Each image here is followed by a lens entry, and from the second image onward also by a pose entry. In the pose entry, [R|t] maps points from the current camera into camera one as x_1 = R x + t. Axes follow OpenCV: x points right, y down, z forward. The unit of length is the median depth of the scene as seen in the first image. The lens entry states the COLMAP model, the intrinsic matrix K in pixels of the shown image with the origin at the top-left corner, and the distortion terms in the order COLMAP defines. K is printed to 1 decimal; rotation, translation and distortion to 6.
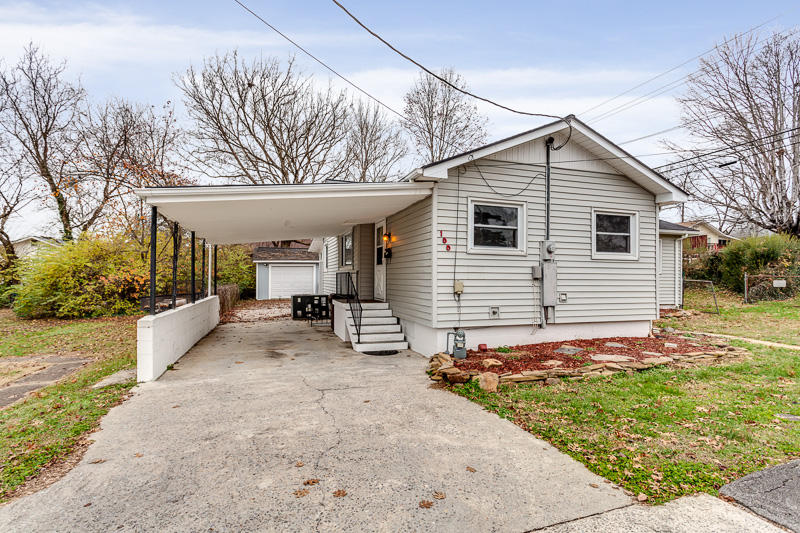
lens RADIAL K [[387.2, 0, 401.2], [0, 387.2, 274.8], [0, 0, 1]] dist [0.001444, 0.000374]
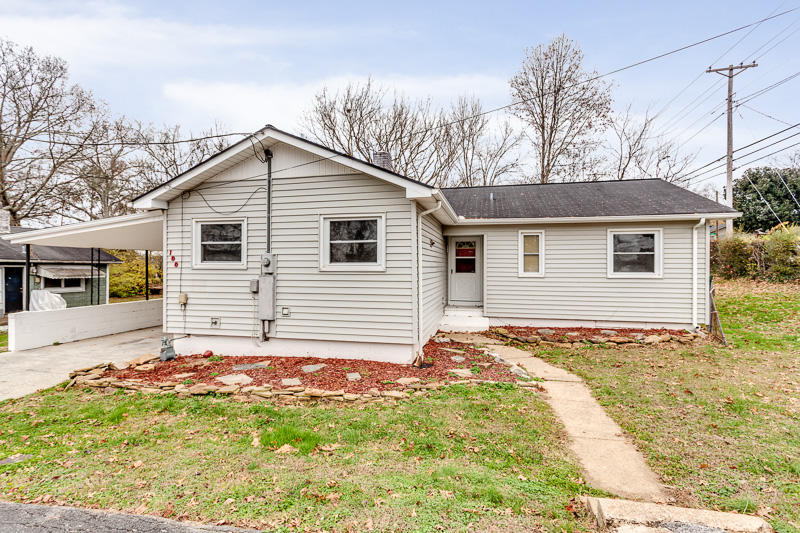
lens RADIAL K [[375.3, 0, 400.0], [0, 375.3, 266.5], [0, 0, 1]] dist [0.000284, 0.000362]
pose [[0.855143, -0.007745, -0.518334, 1.177576], [0.009728, 0.999952, 0.001107, -0.053799], [0.518301, -0.005989, 0.855177, 0.355686]]
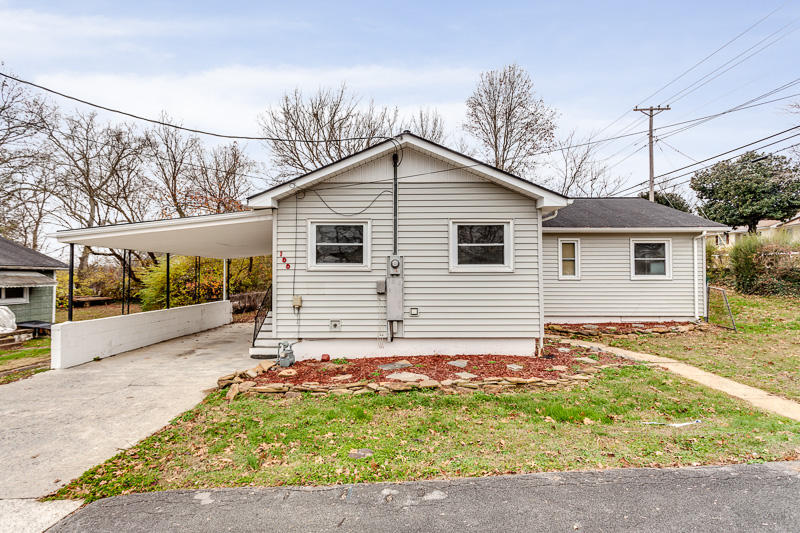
lens RADIAL K [[376.1, 0, 401.3], [0, 376.1, 268.4], [0, 0, 1]] dist [0.003434, 0.000691]
pose [[0.946870, -0.016653, -0.321185, 0.717274], [0.012058, 0.999795, -0.016288, -0.038564], [0.321390, 0.011549, 0.946876, 0.073877]]
